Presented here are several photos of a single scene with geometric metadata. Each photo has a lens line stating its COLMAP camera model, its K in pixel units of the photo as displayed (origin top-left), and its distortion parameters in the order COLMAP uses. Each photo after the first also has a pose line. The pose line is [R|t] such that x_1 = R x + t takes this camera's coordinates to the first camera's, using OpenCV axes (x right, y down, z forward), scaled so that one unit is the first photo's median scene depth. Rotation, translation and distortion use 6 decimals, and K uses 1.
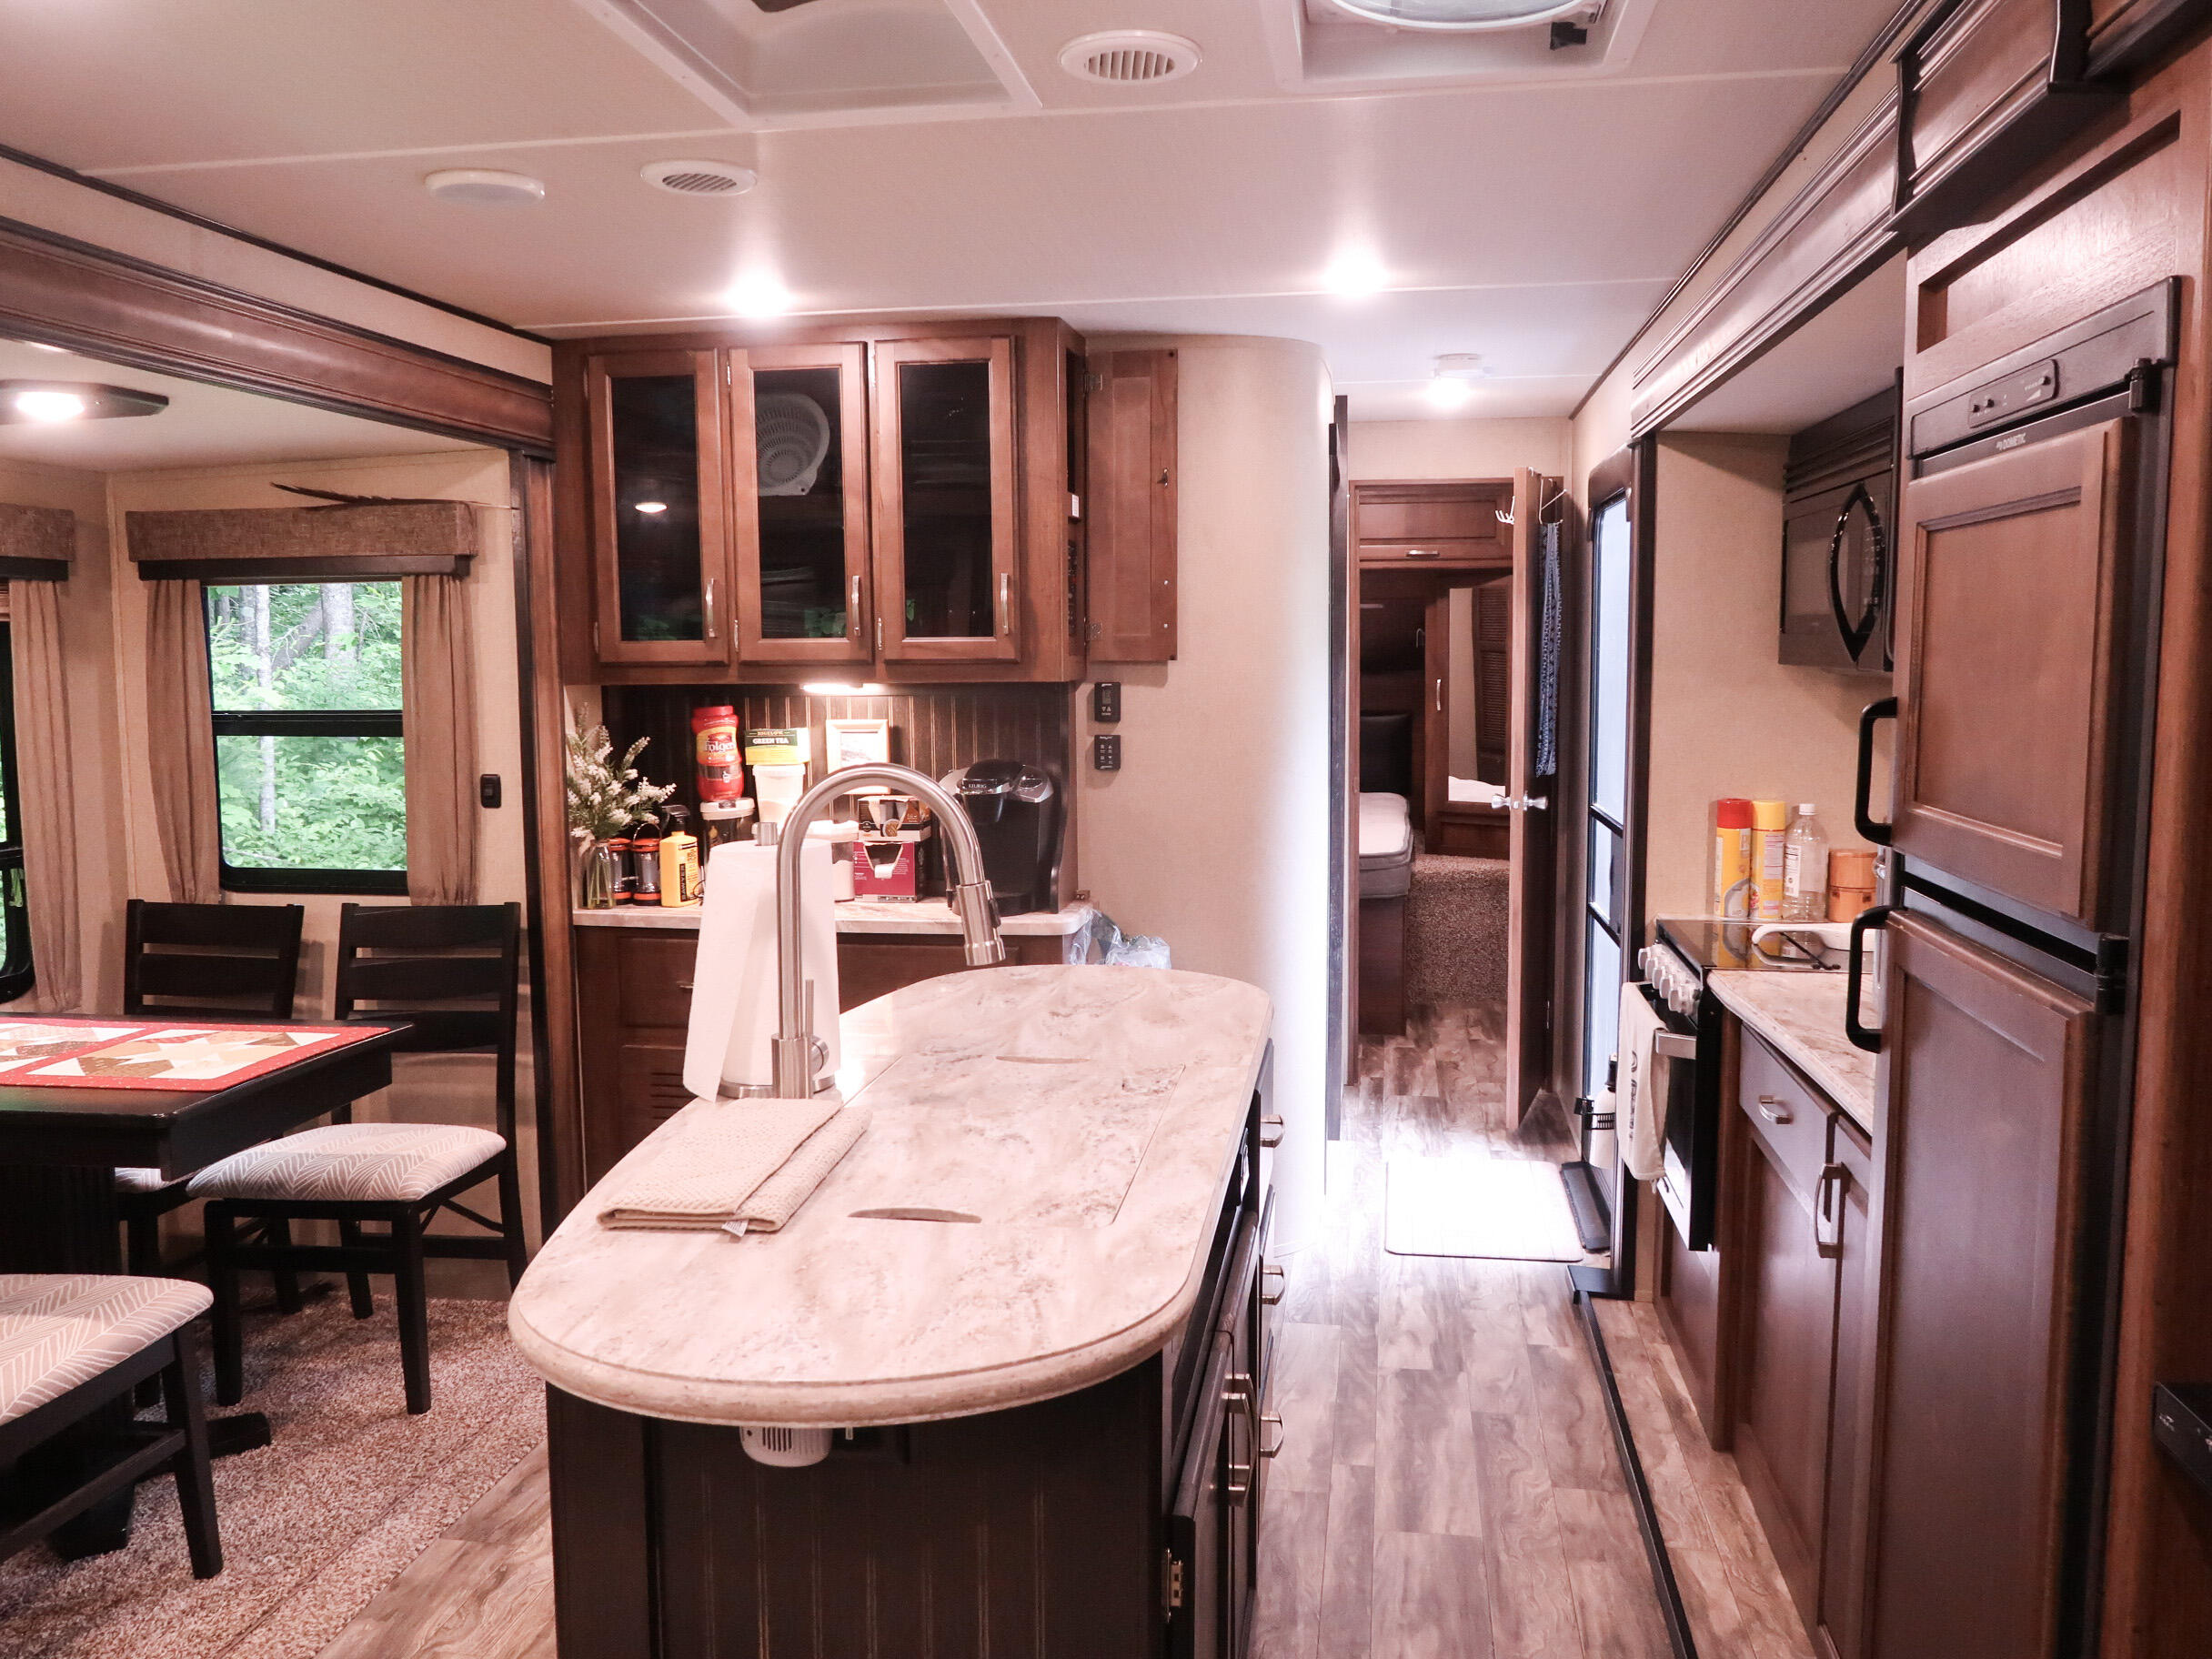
lens RADIAL K [[1732.5, 0, 1108.0], [0, 1732.5, 818.4], [0, 0, 1]] dist [-0.021288, 0.011683]
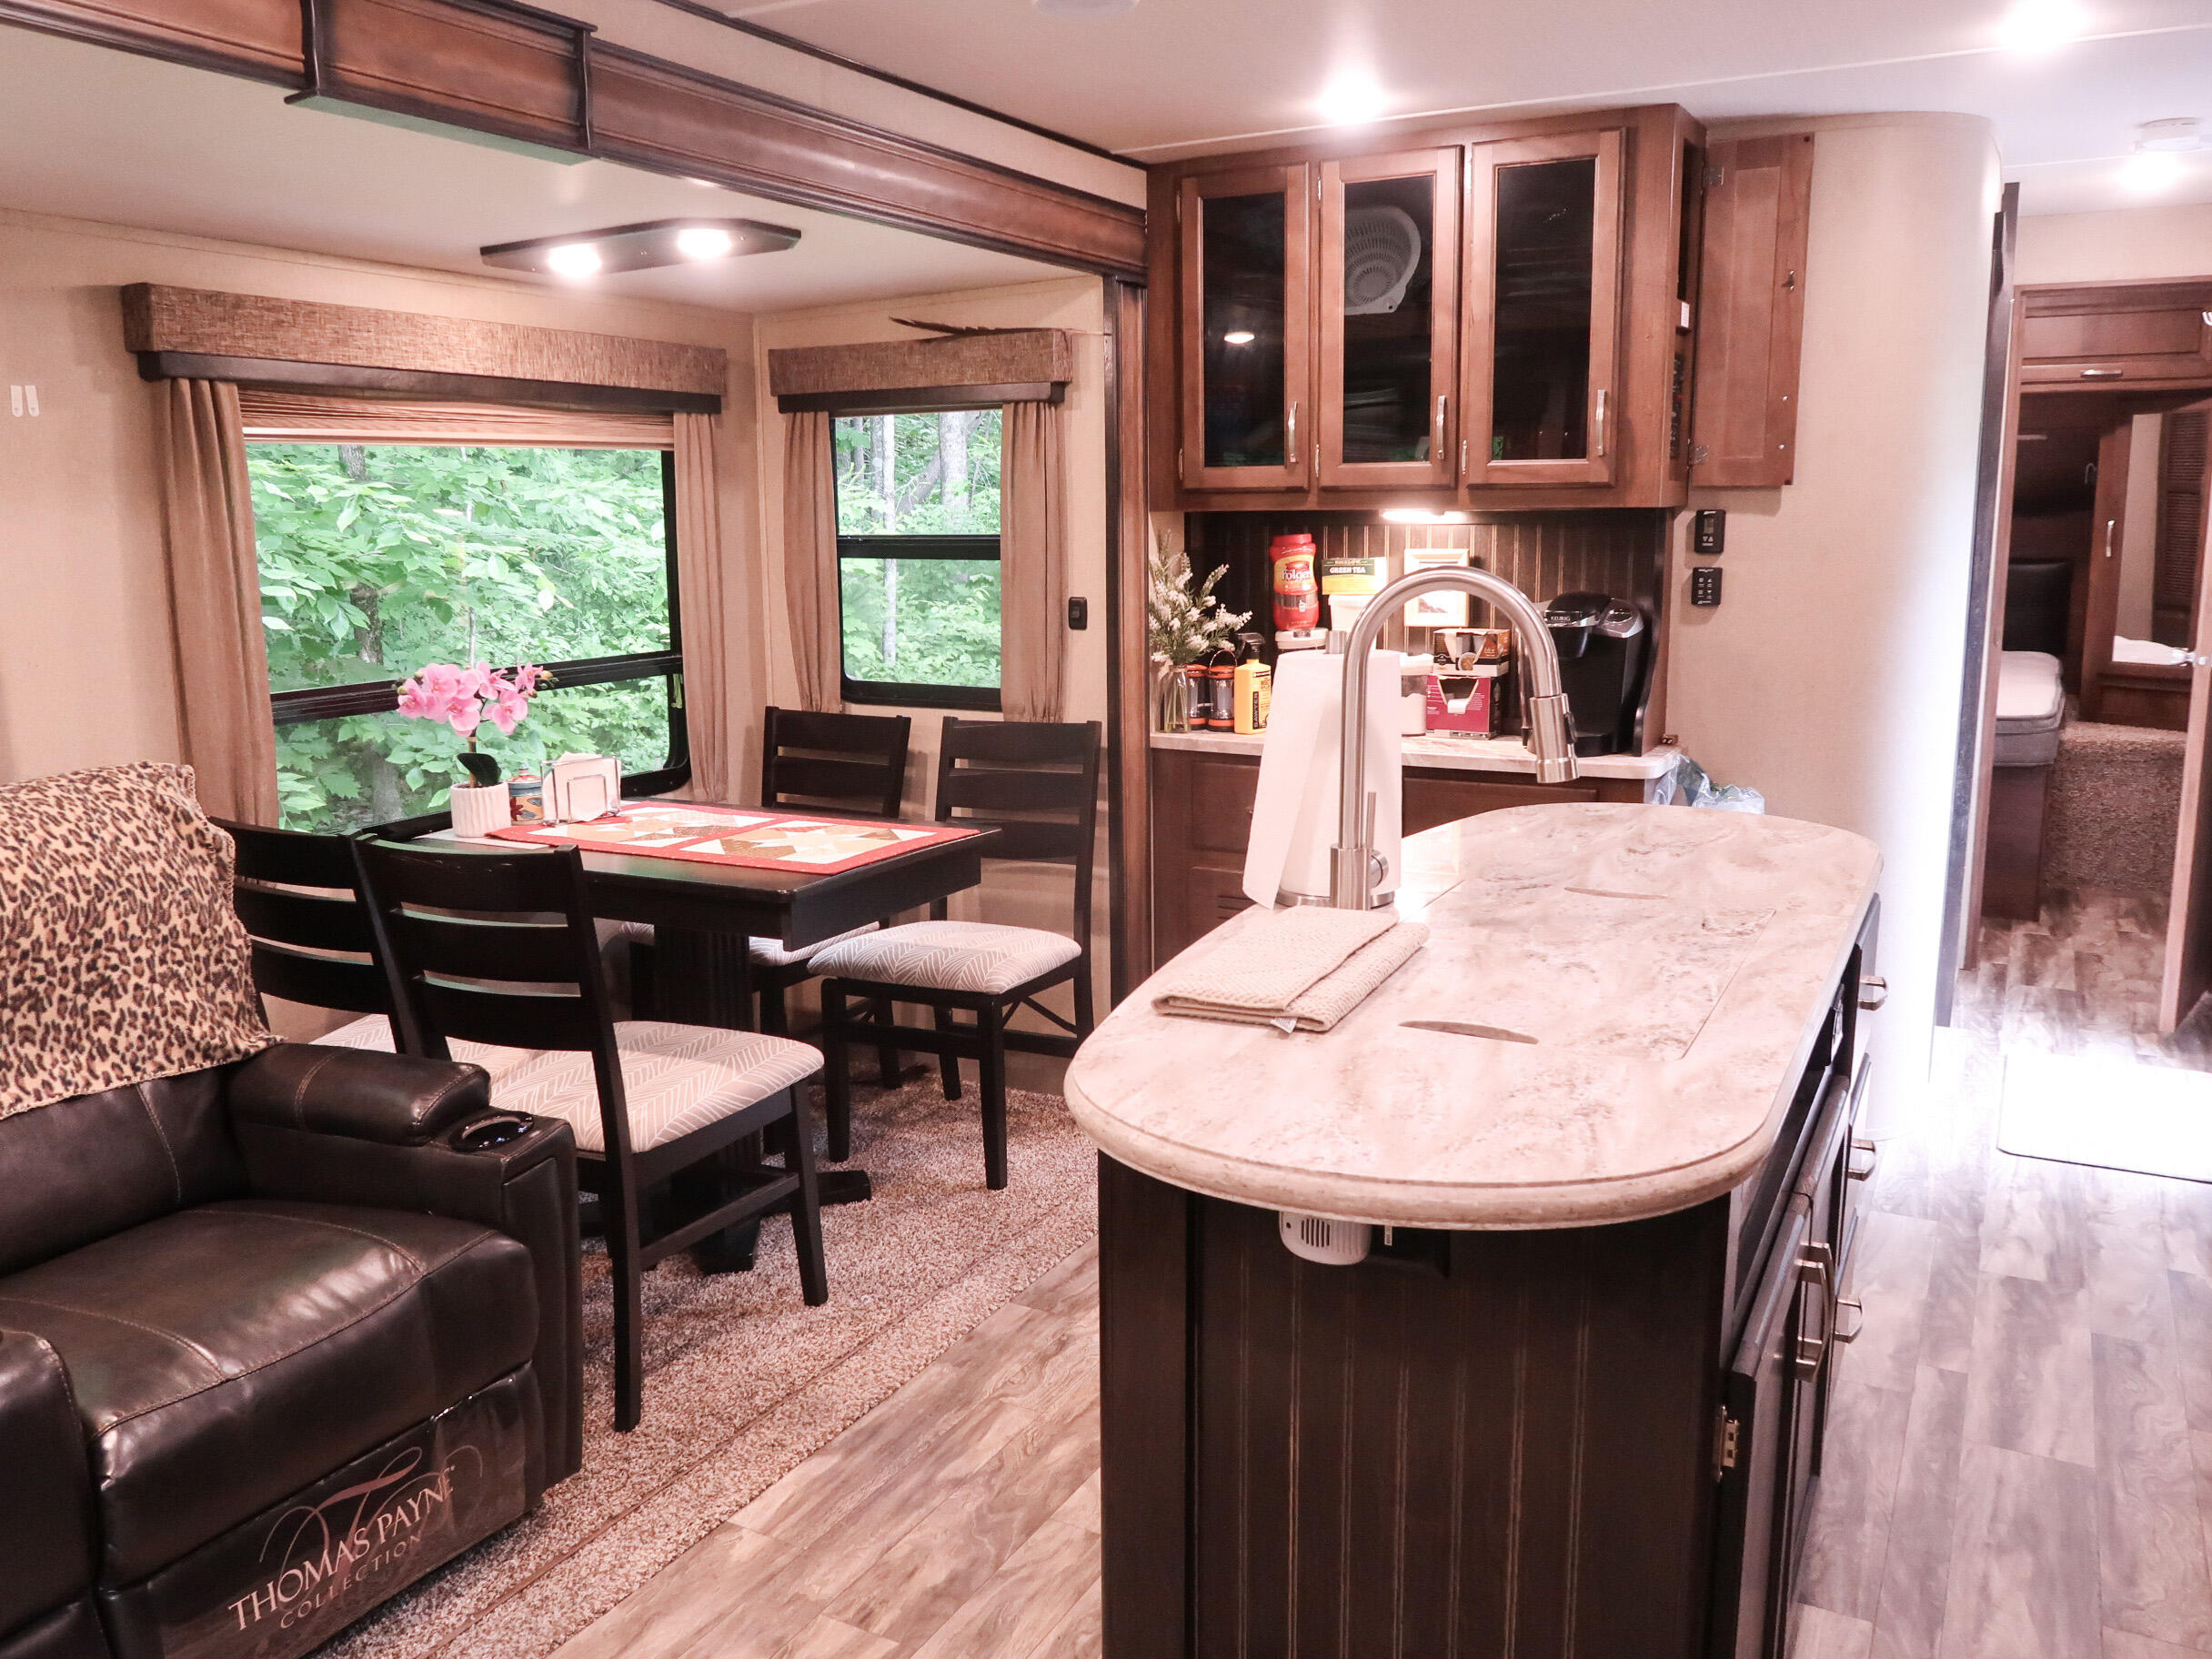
lens RADIAL K [[1732.5, 0, 1108.1], [0, 1732.5, 818.9], [0, 0, 1]] dist [-0.021288, 0.011683]
pose [[0.945437, 0.056075, -0.320944, 0.000693], [-0.029134, 0.995682, 0.088140, 0.015053], [0.324500, -0.073981, 0.942988, 0.016234]]
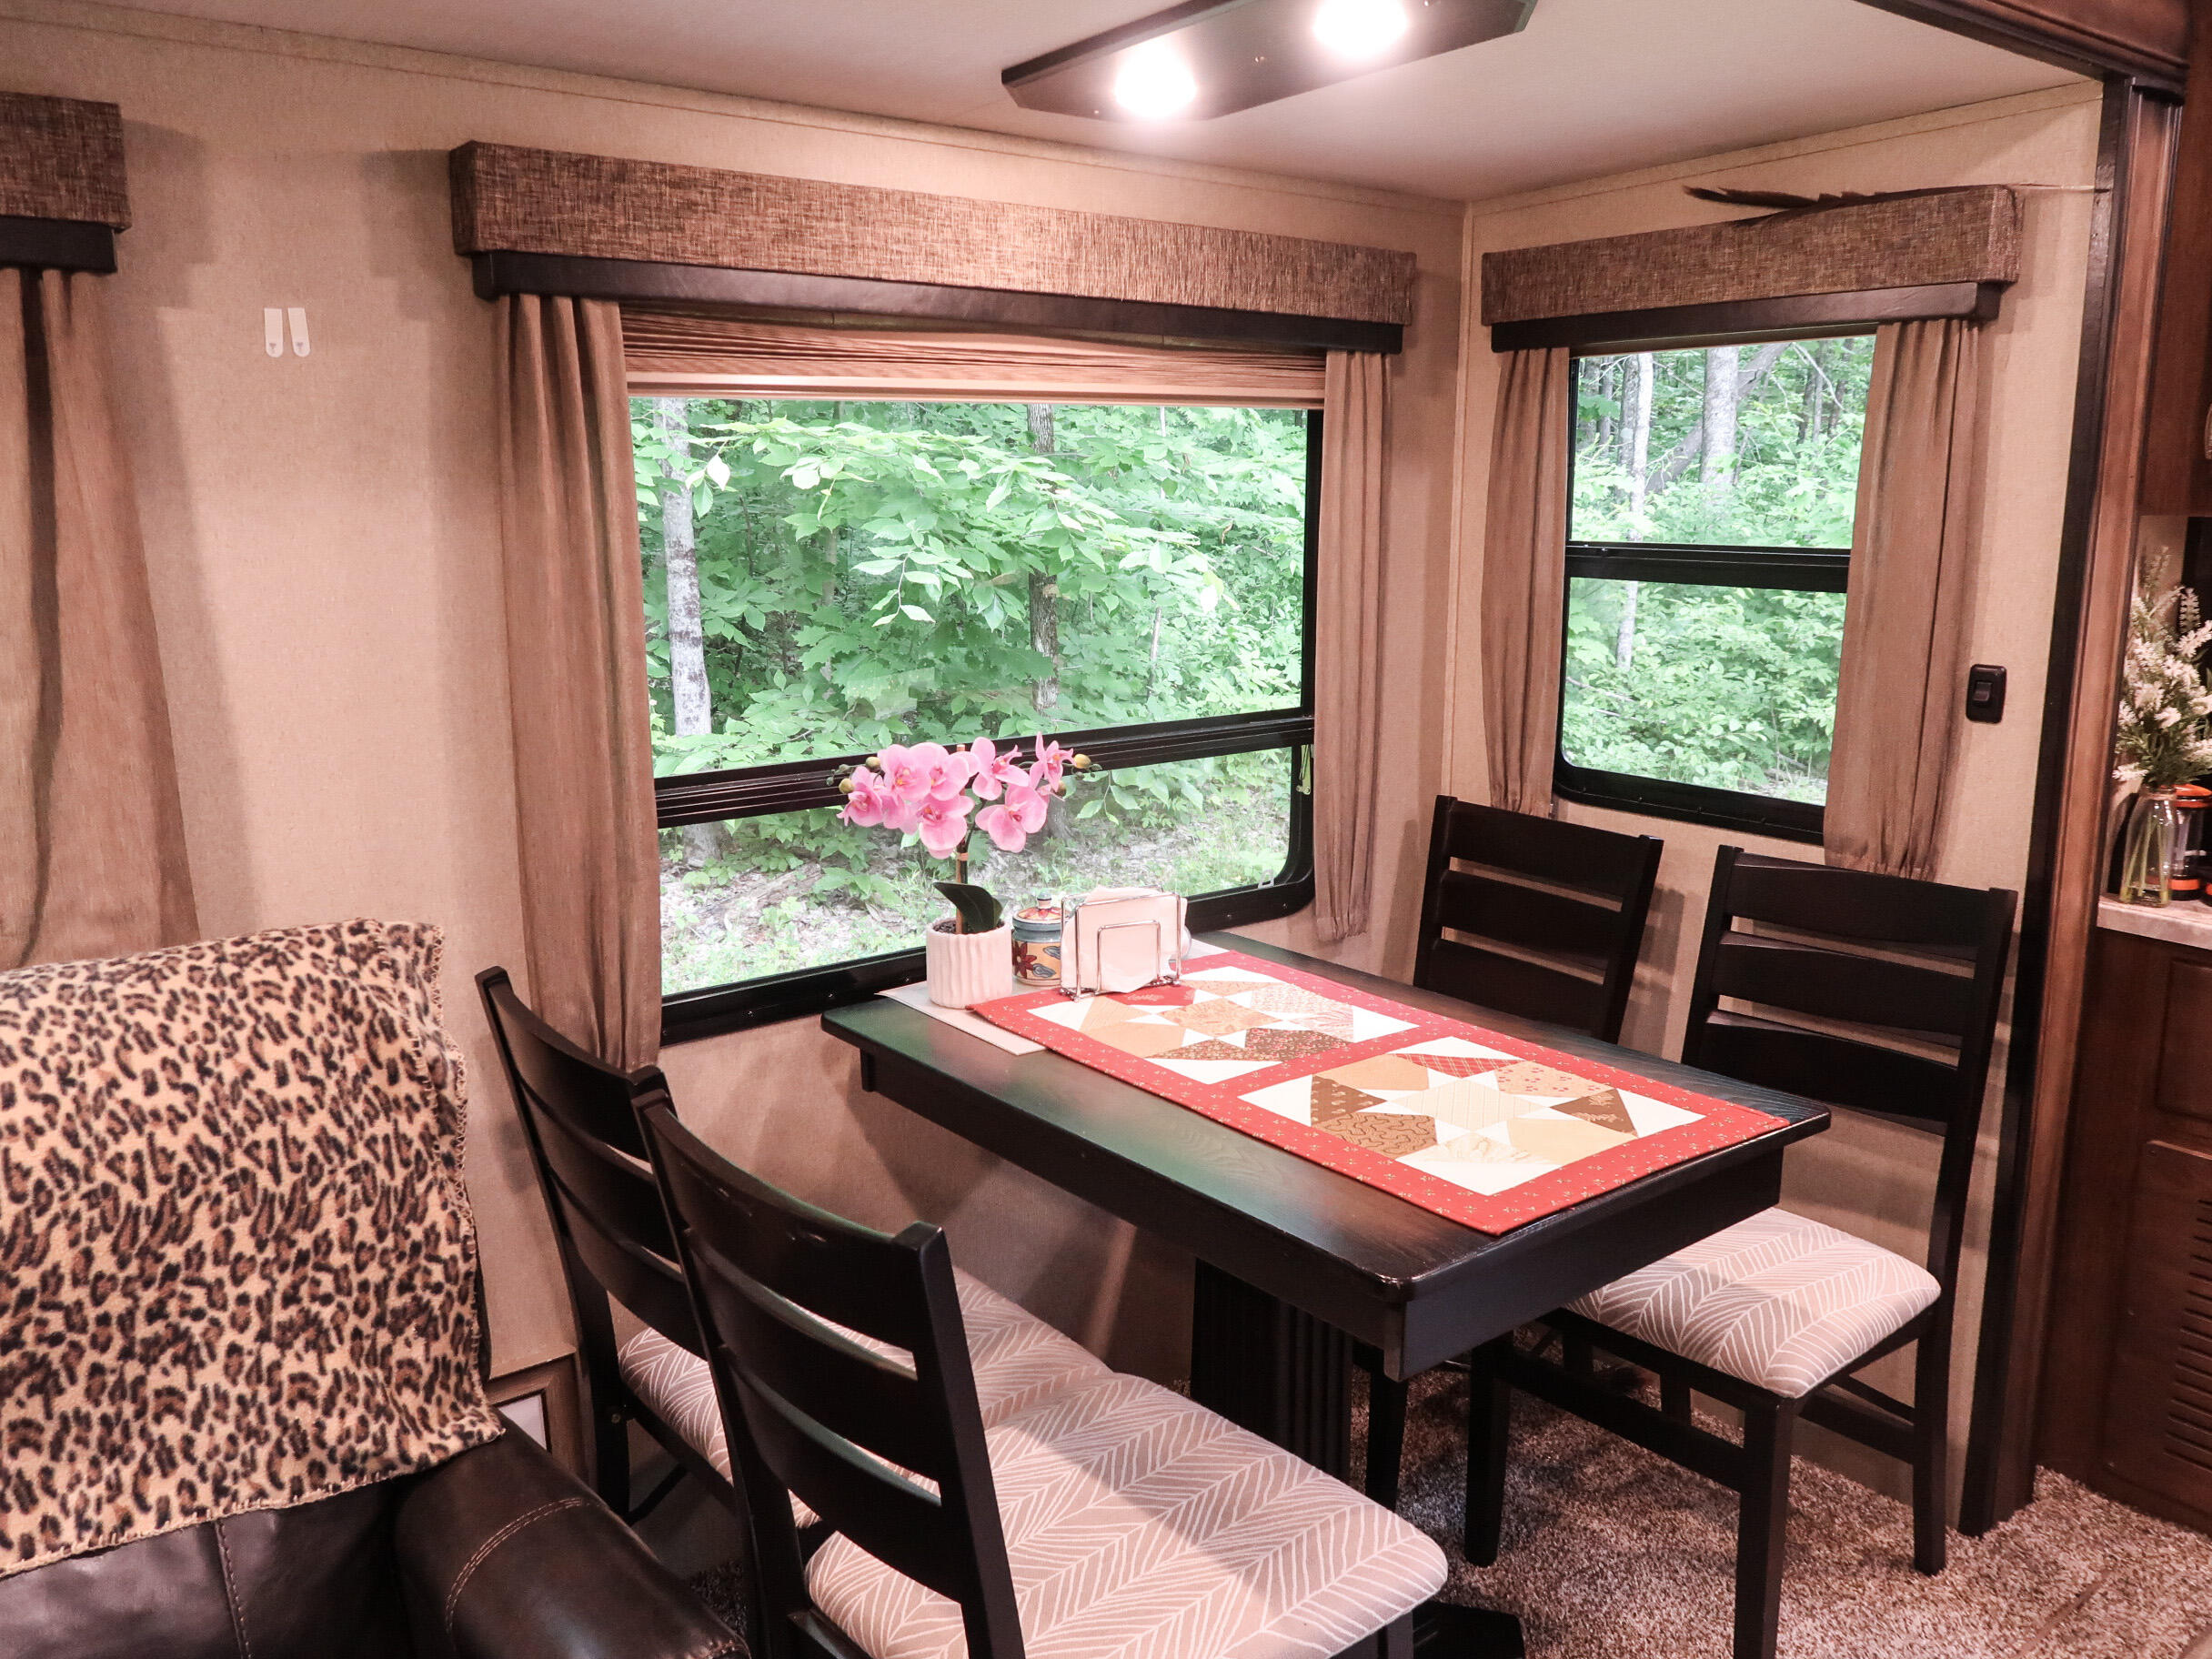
lens RADIAL K [[1732.5, 0, 1101.4], [0, 1732.5, 826.7], [0, 0, 1]] dist [-0.021288, 0.011683]
pose [[0.732892, 0.137294, -0.666348, -0.182528], [-0.068932, 0.989371, 0.128034, -0.025676], [0.676844, -0.047902, 0.734567, 0.366099]]
